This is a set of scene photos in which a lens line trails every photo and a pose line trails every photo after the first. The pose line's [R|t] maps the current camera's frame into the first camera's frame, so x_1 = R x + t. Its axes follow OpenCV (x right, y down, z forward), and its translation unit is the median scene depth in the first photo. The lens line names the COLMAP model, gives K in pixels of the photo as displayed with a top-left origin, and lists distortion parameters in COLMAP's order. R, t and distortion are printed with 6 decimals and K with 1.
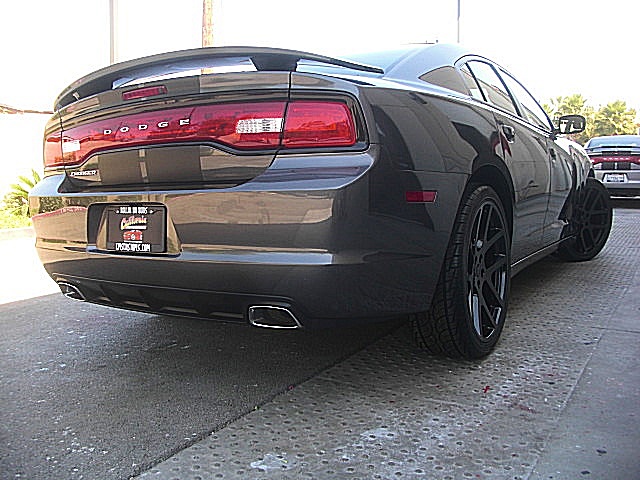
lens RADIAL K [[608.5, 0, 318.1], [0, 608.5, 240.4], [0, 0, 1]] dist [-0.116757, 0.000000]
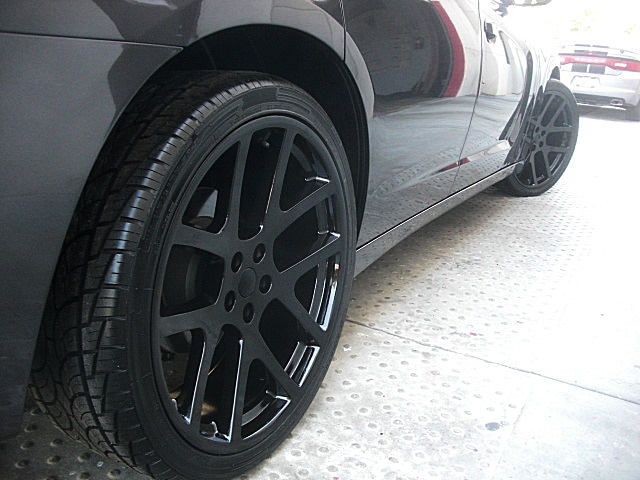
lens RADIAL K [[608.5, 0, 315.4], [0, 608.5, 238.7], [0, 0, 1]] dist [-0.116757, 0.000000]
pose [[0.996579, 0.051528, 0.064616, 0.067263], [-0.062608, 0.981069, 0.183261, -0.014810], [-0.053950, -0.186680, 0.980938, 0.137859]]
